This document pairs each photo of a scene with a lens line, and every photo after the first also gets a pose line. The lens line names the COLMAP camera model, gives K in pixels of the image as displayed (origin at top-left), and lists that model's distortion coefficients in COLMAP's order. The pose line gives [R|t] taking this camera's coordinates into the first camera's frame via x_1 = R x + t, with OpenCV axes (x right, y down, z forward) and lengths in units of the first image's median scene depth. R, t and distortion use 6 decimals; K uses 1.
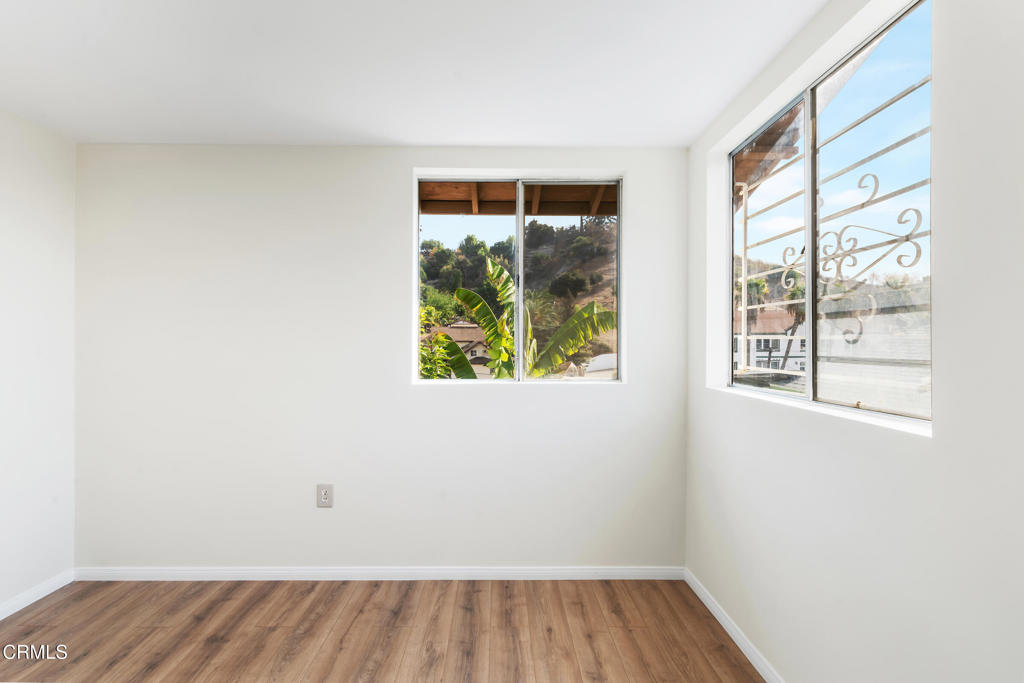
lens RADIAL K [[451.9, 0, 513.3], [0, 451.9, 345.4], [0, 0, 1]] dist [0.012742, -0.000250]
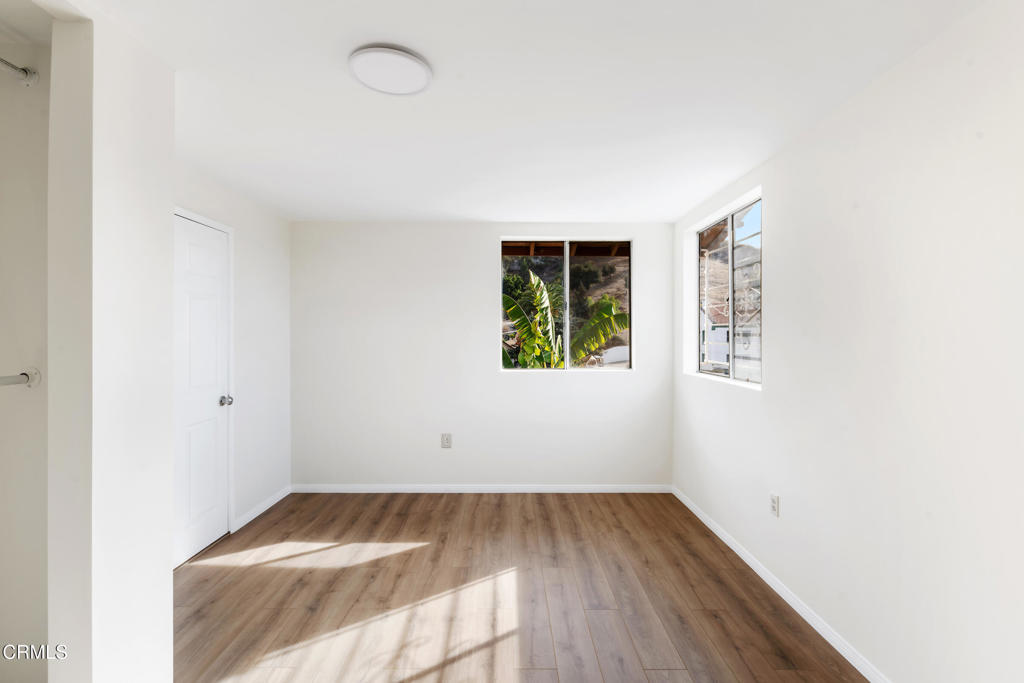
lens RADIAL K [[463.7, 0, 508.8], [0, 463.7, 337.5], [0, 0, 1]] dist [-0.000753, 0.000145]
pose [[0.999549, -0.002264, -0.029952, -0.148348], [0.002303, 0.999997, 0.001264, -0.037031], [0.029949, -0.001332, 0.999551, -0.649852]]
